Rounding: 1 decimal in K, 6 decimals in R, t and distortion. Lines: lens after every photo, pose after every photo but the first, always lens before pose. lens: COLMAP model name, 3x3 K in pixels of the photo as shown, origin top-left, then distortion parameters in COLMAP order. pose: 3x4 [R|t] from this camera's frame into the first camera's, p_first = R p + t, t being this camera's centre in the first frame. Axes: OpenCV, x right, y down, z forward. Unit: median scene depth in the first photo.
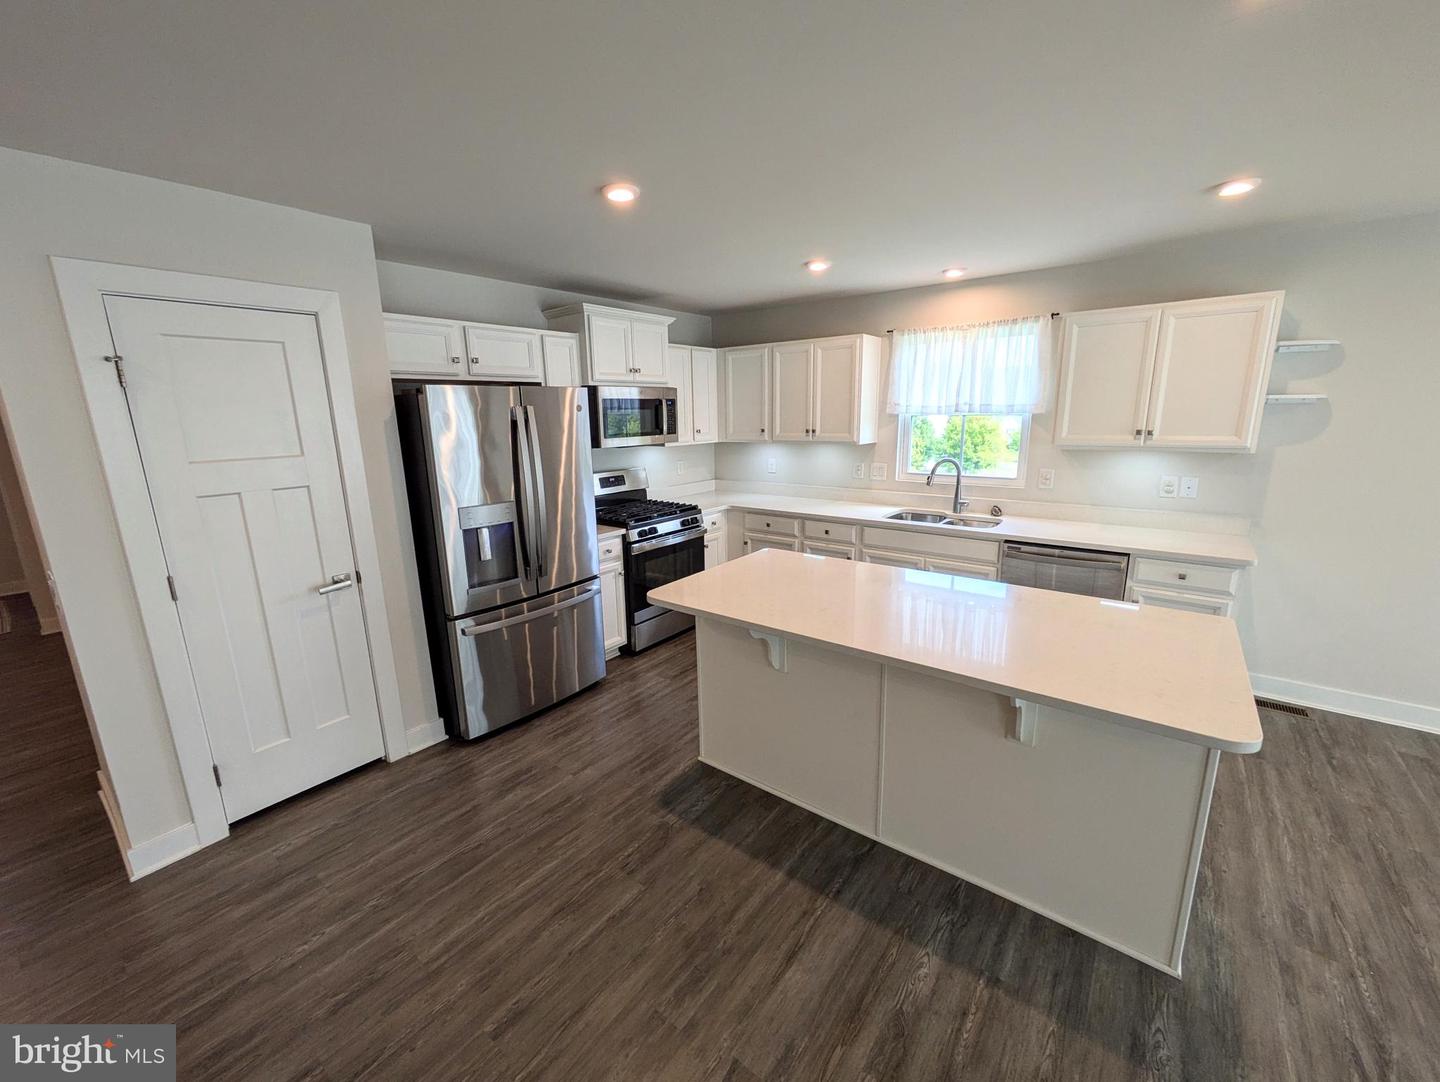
lens RADIAL K [[576.0, 0, 720.0], [0, 576.0, 541.0], [0, 0, 1]] dist [-0.000534, -0.000075]
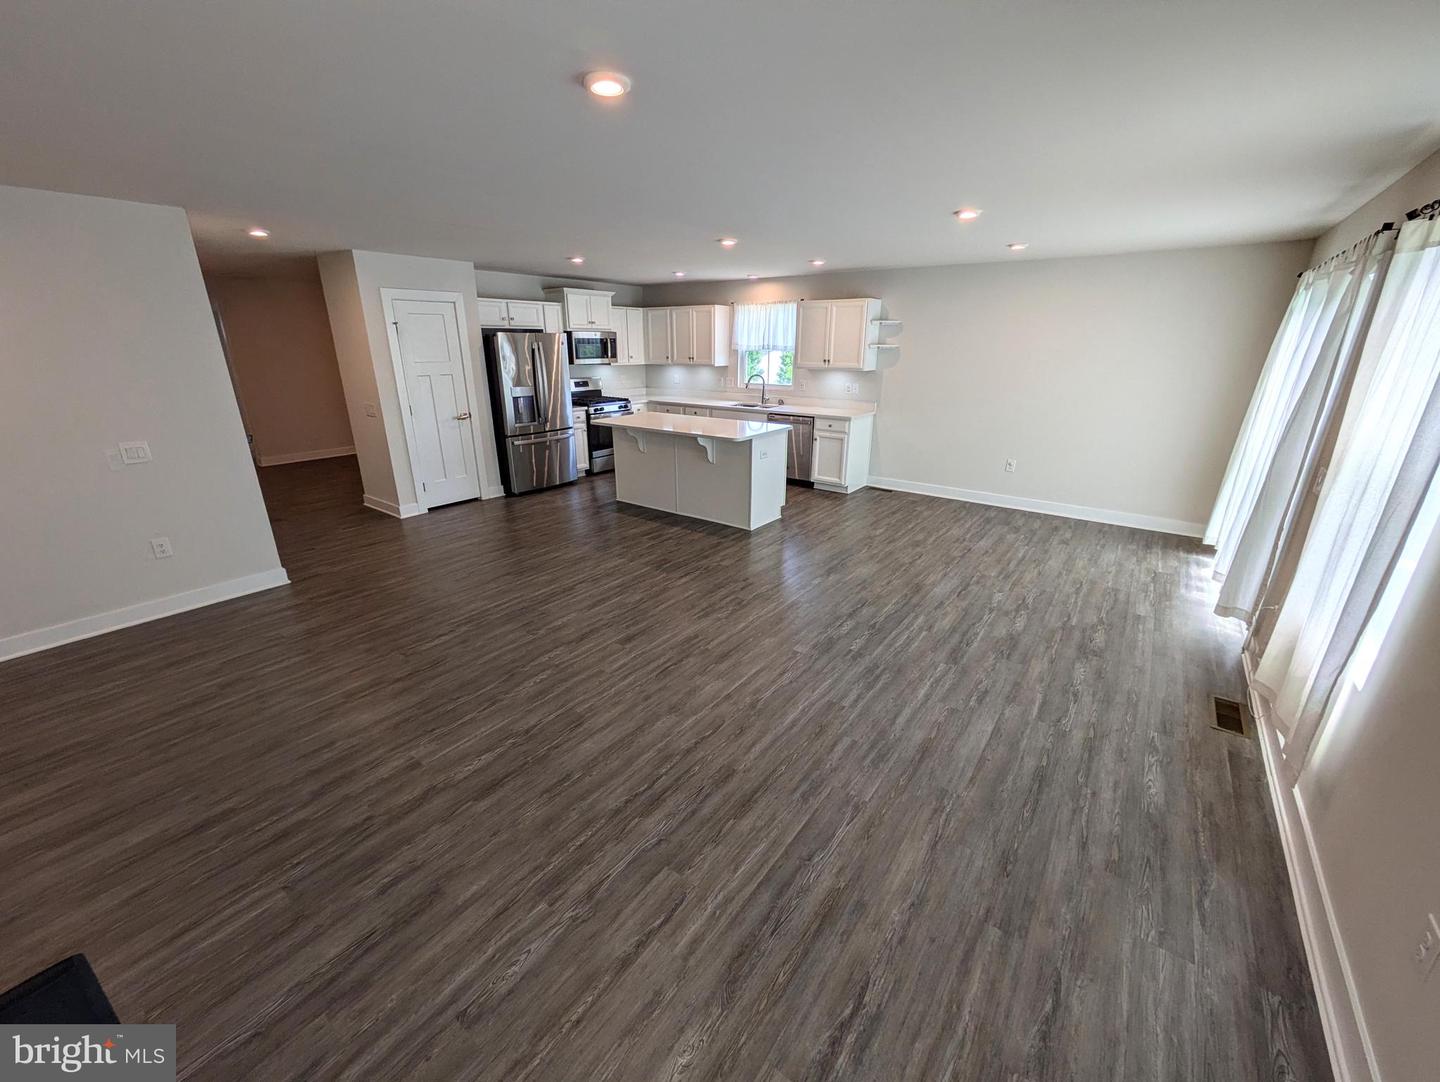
lens RADIAL K [[578.0, 0, 725.4], [0, 578.0, 537.4], [0, 0, 1]] dist [0.000556, 0.000101]
pose [[0.999419, 0.012015, 0.031894, 0.242854], [-0.015280, 0.994439, 0.104199, 0.203689], [-0.030464, -0.104626, 0.994045, -0.992170]]
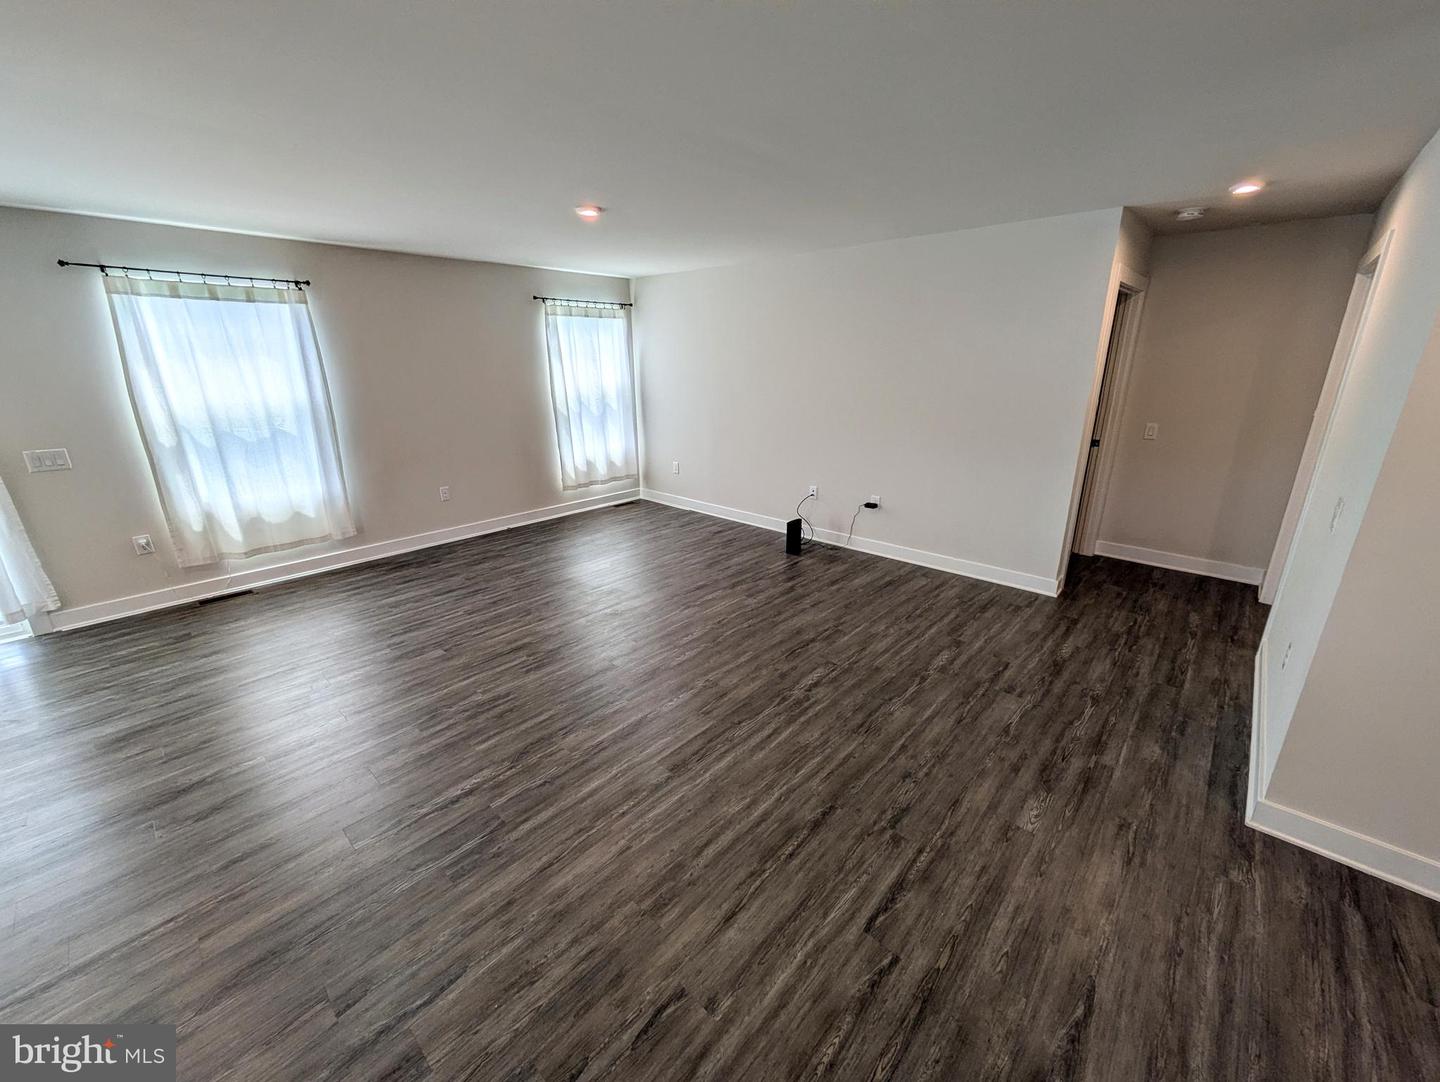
lens RADIAL K [[578.0, 0, 725.4], [0, 578.0, 537.4], [0, 0, 1]] dist [0.000556, 0.000101]
pose [[-0.997078, 0.003600, 0.076301, -0.134544], [0.041746, 0.862200, 0.504845, -0.128444], [-0.063969, 0.506555, -0.859831, 0.577881]]
